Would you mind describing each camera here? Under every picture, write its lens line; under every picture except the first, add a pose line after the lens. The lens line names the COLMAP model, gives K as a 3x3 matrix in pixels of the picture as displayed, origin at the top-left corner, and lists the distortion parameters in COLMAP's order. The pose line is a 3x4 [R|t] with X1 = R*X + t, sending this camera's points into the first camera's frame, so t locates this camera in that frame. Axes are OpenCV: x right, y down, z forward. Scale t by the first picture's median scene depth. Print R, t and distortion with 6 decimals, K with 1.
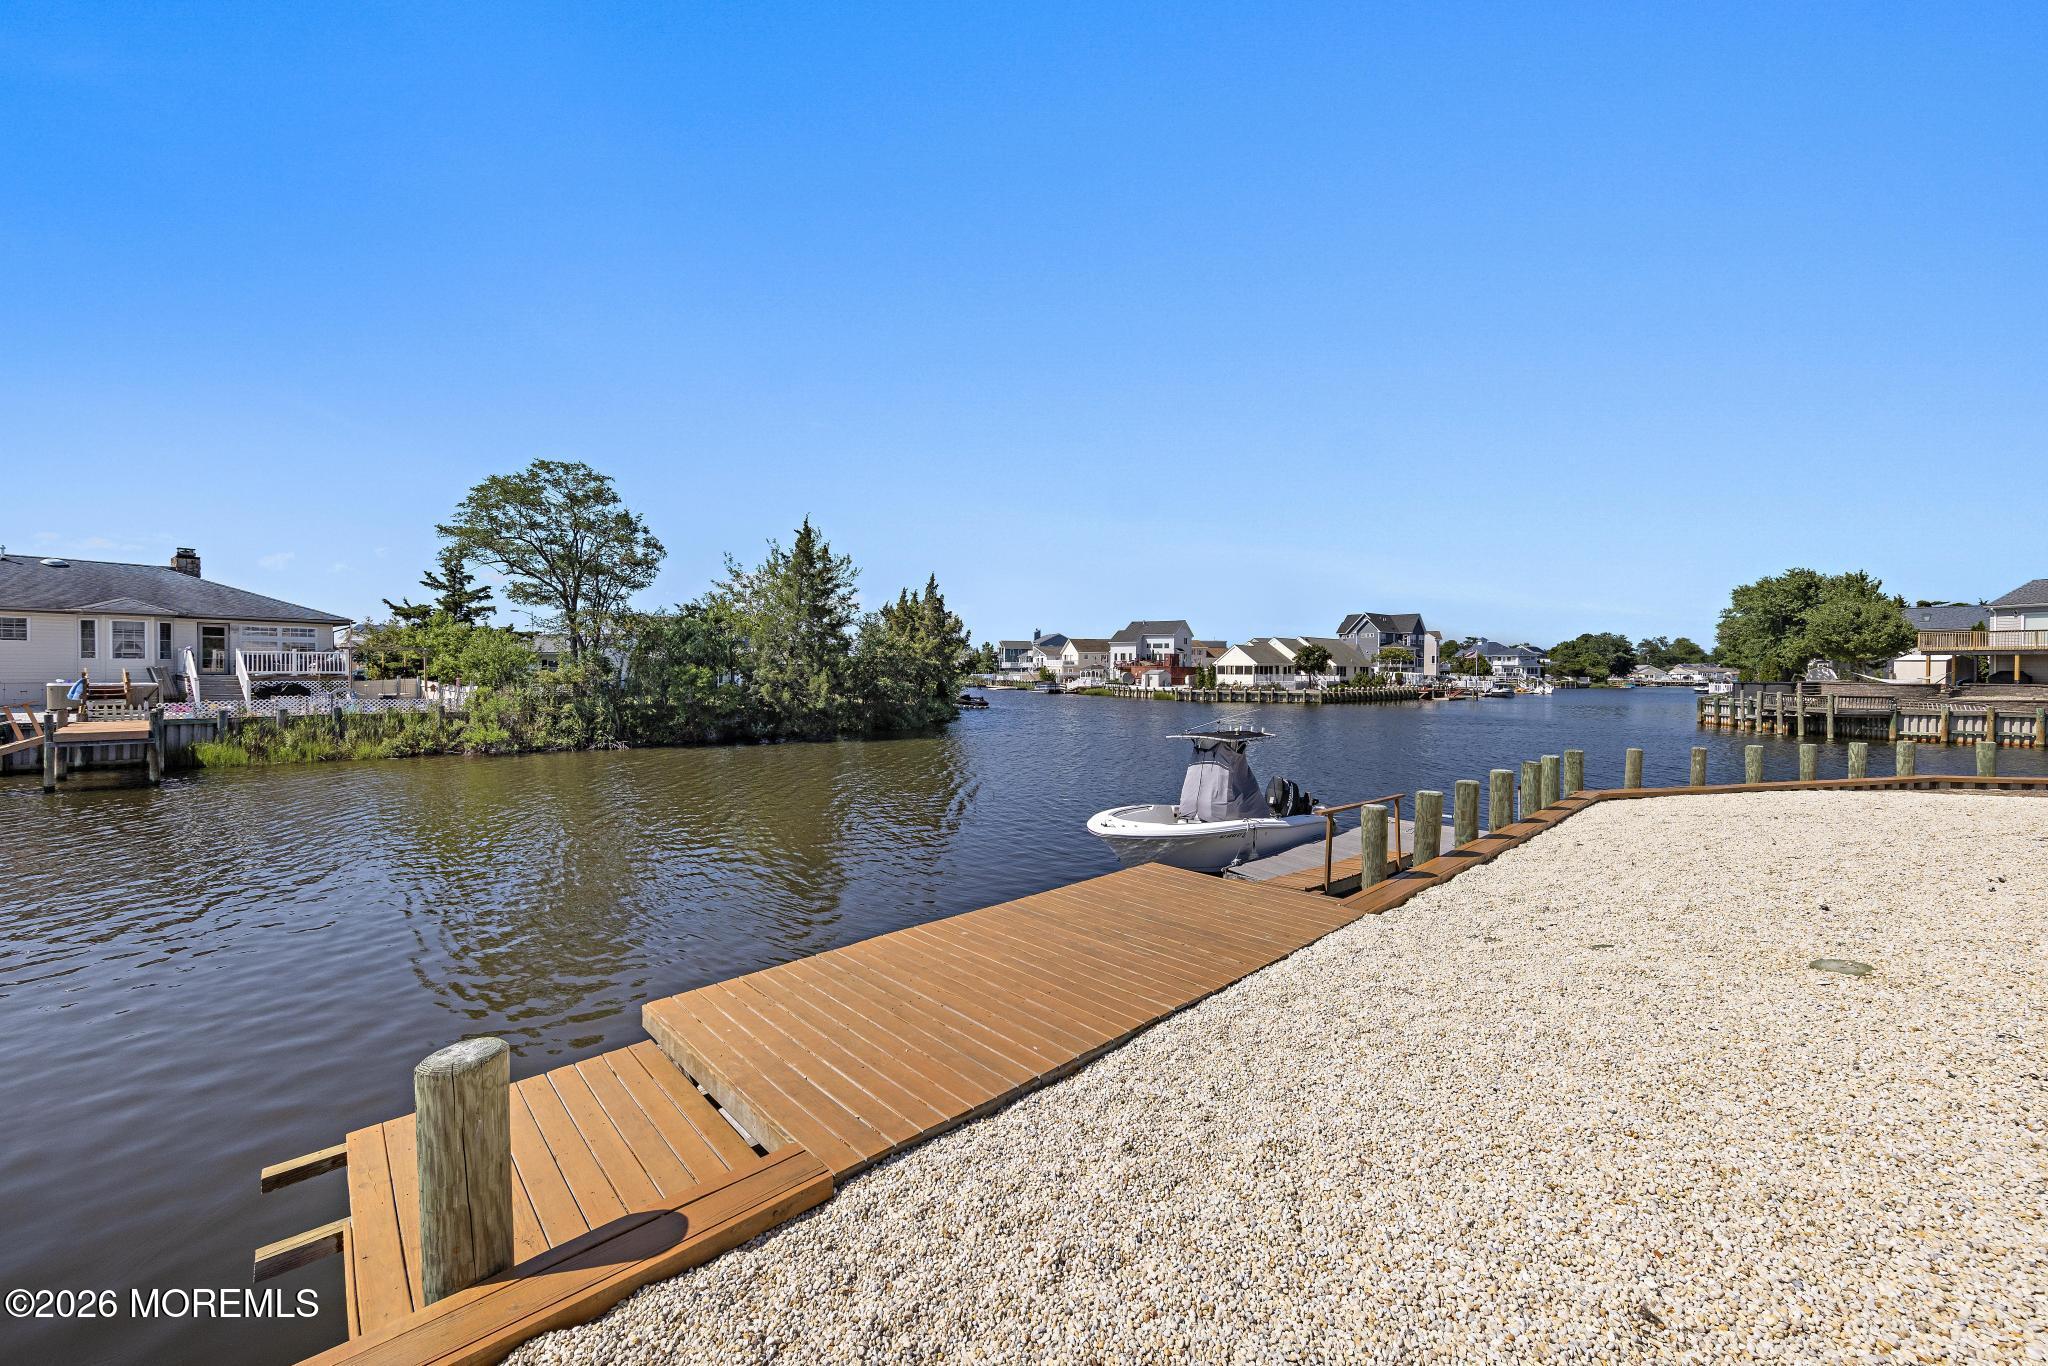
lens RADIAL K [[768.4, 0, 1023.9], [0, 768.4, 683.3], [0, 0, 1]] dist [0.007494, -0.000902]
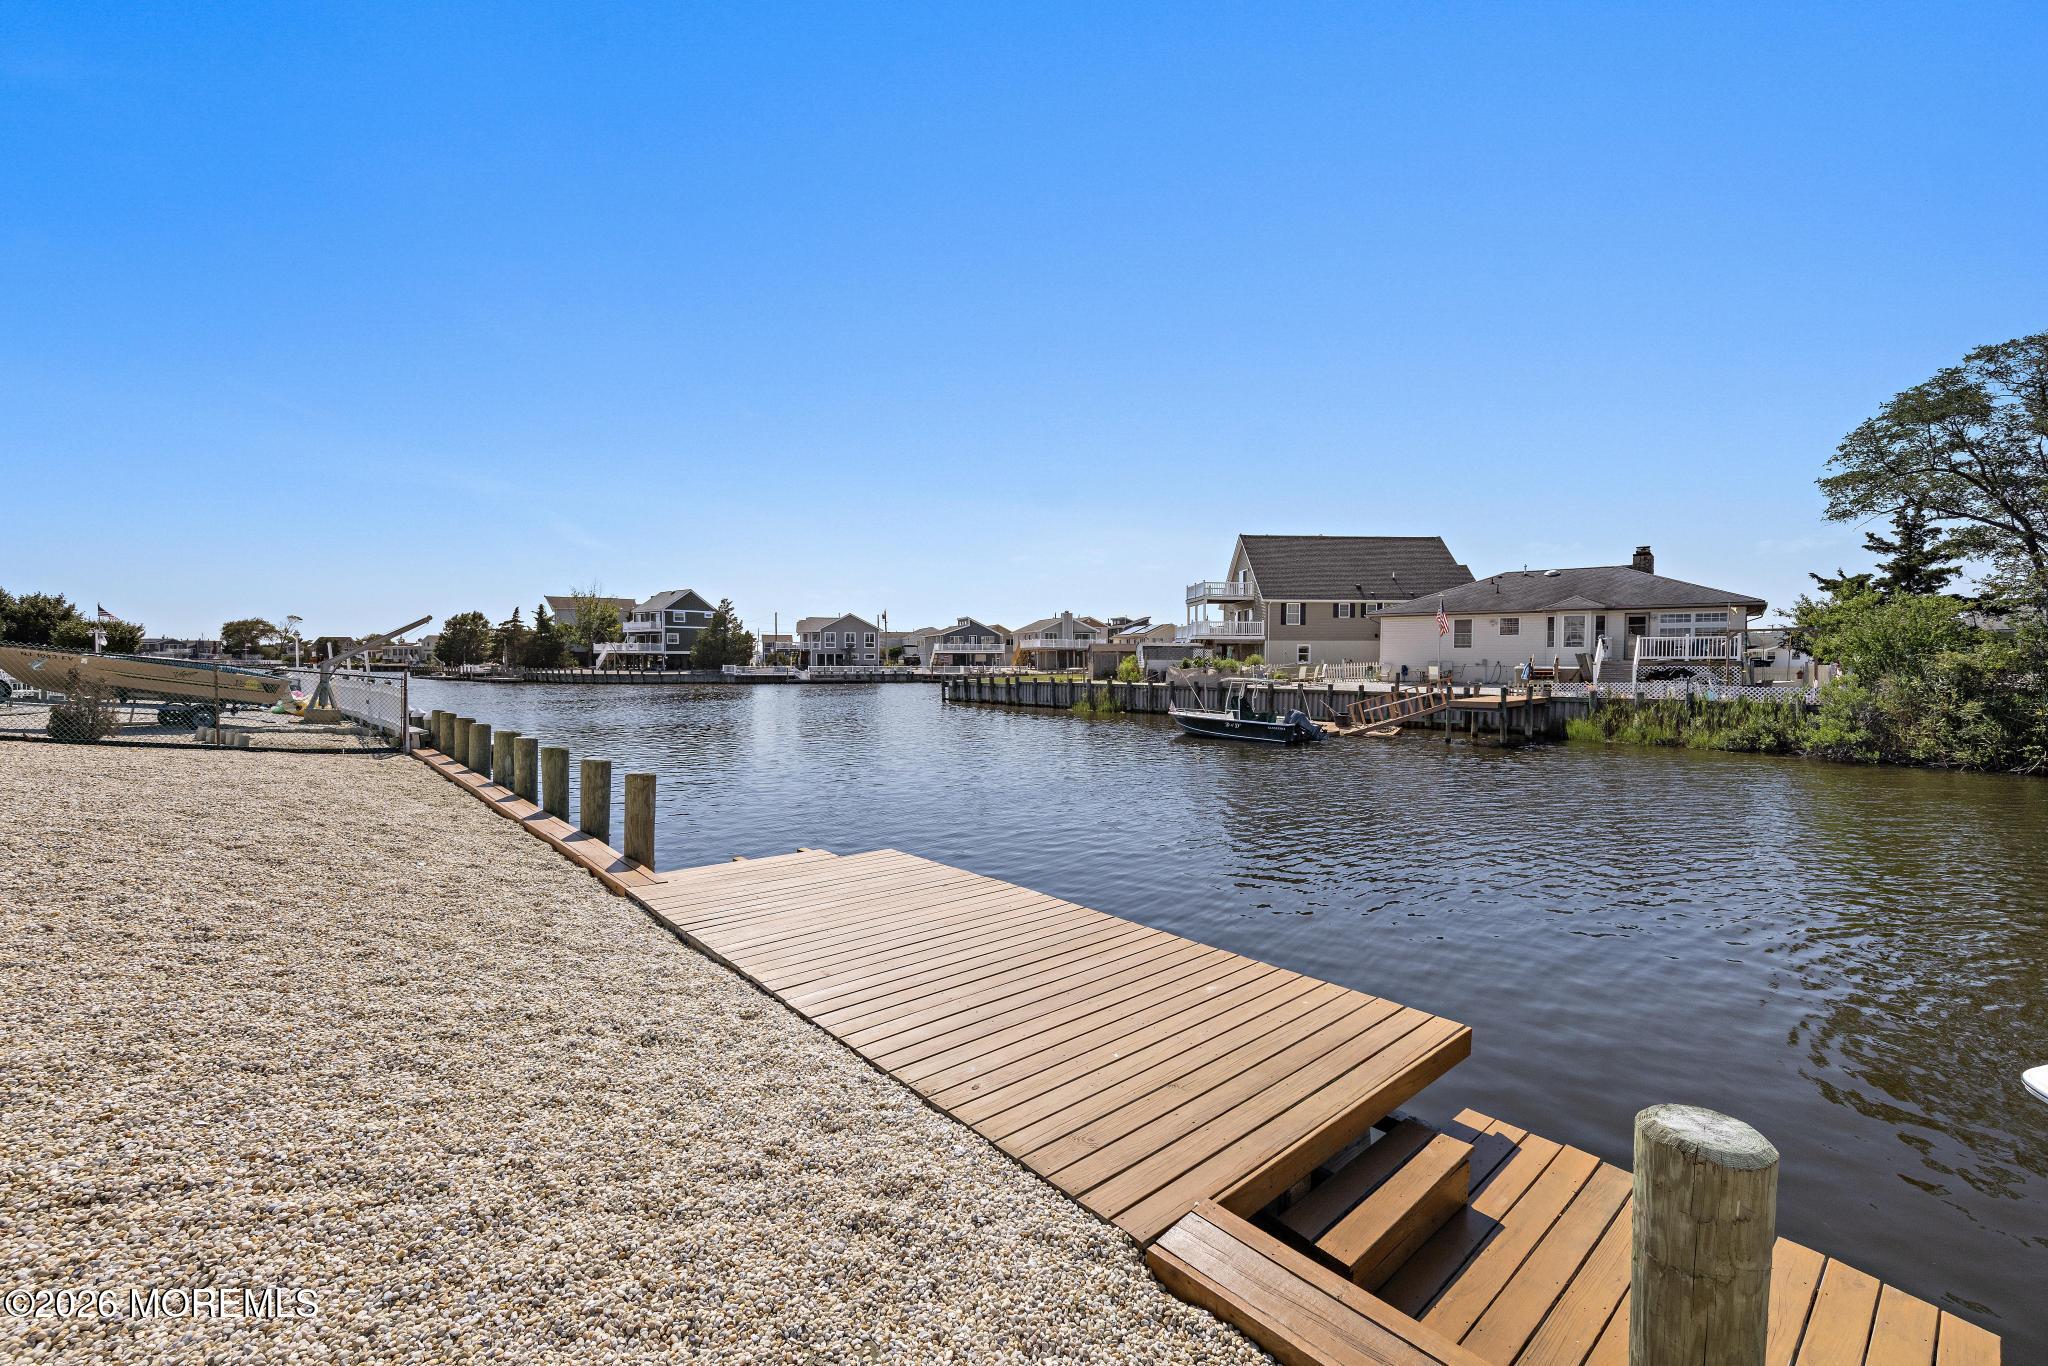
lens RADIAL K [[835.8, 0, 1035.3], [0, 835.8, 679.7], [0, 0, 1]] dist [0.003996, -0.000786]
pose [[-0.037539, 0.020568, -0.999083, 0.112422], [-0.014948, 0.999665, 0.021141, 0.002811], [0.999183, 0.015728, -0.037219, 0.129740]]
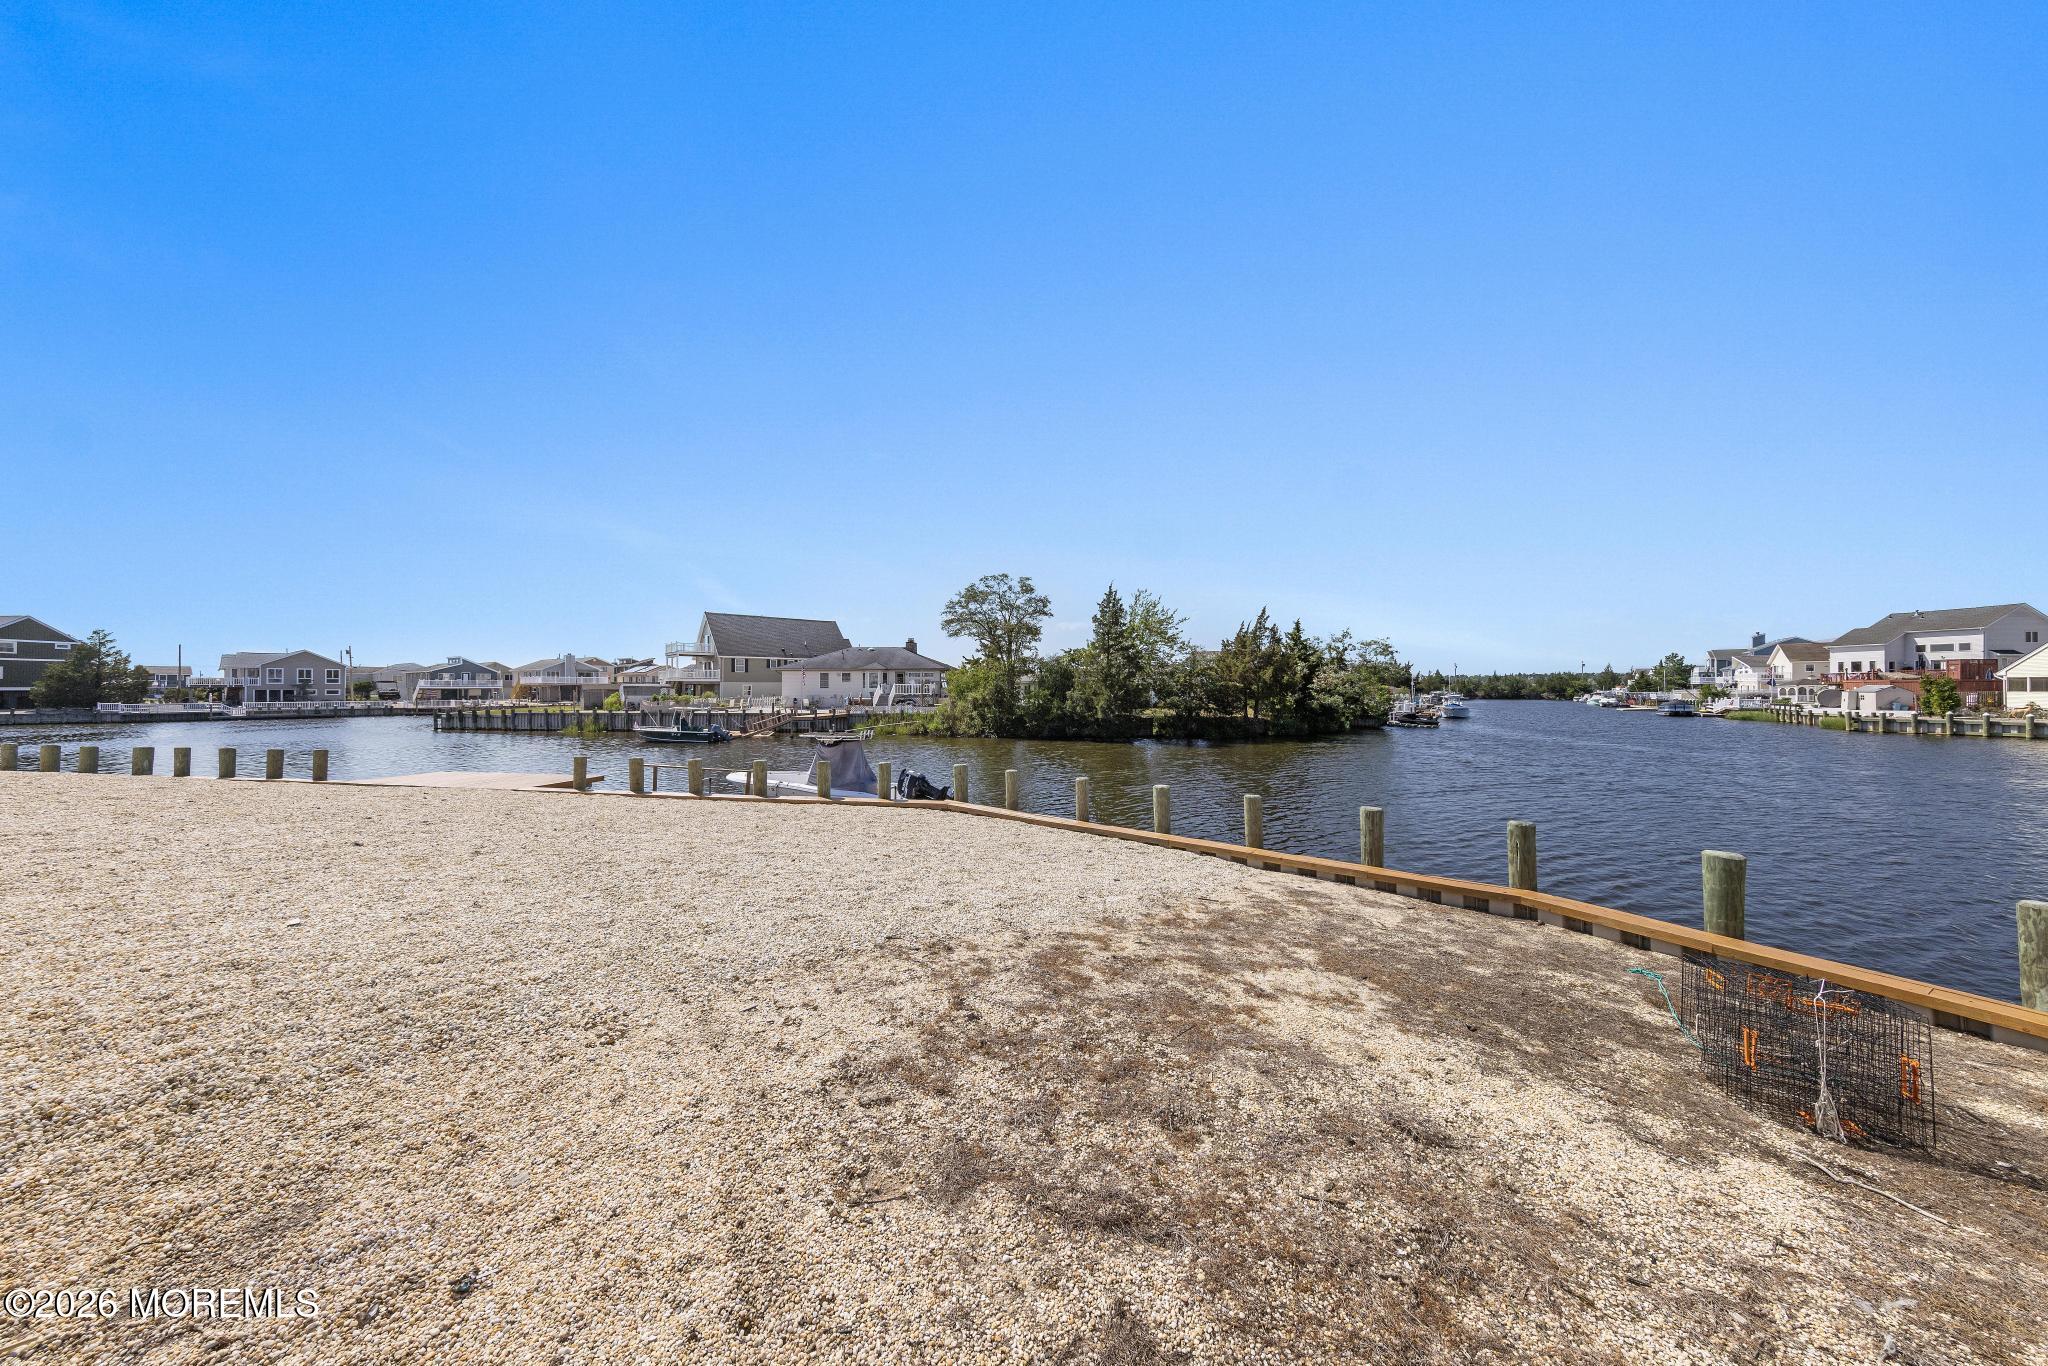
lens RADIAL K [[617.4, 0, 1024.2], [0, 617.4, 690.6], [0, 0, 1]] dist [0.002026, -0.000034]
pose [[0.584259, -0.004403, -0.811556, 0.419747], [-0.006739, 0.999924, -0.010276, -0.004641], [0.811539, 0.011473, 0.584185, 0.158924]]
